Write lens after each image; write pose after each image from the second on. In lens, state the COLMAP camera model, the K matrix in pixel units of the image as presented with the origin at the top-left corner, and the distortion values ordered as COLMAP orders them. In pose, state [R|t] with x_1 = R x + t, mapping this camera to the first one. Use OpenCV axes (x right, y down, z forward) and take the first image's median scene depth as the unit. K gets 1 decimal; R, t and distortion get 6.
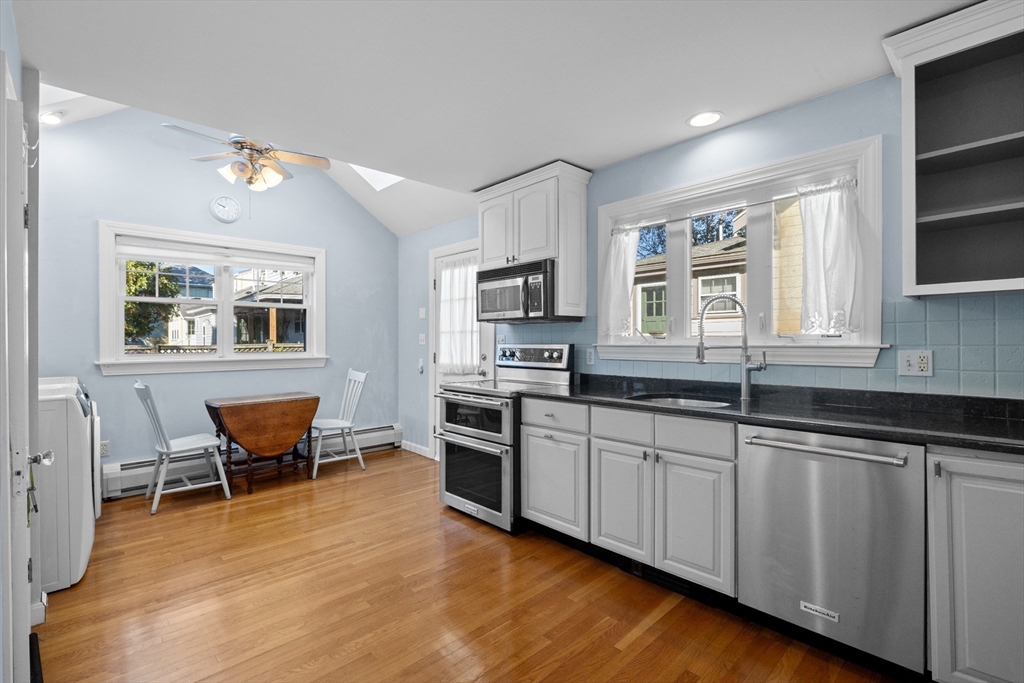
lens RADIAL K [[464.5, 0, 512.0], [0, 464.5, 341.5], [0, 0, 1]] dist [-0.002333, -0.000275]
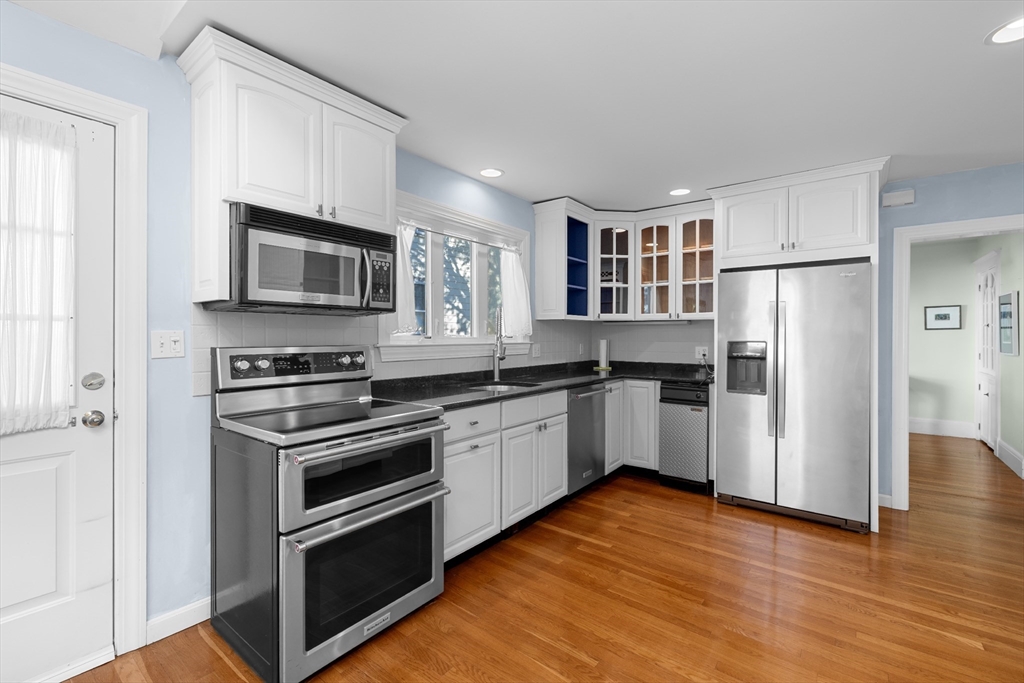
lens RADIAL K [[440.3, 0, 511.4], [0, 440.3, 335.7], [0, 0, 1]] dist [-0.005322, -0.000211]
pose [[-0.147756, 0.002152, 0.989022, -0.748355], [-0.001579, 0.999996, -0.002412, -0.009978], [-0.989023, -0.001918, -0.147752, 1.012972]]
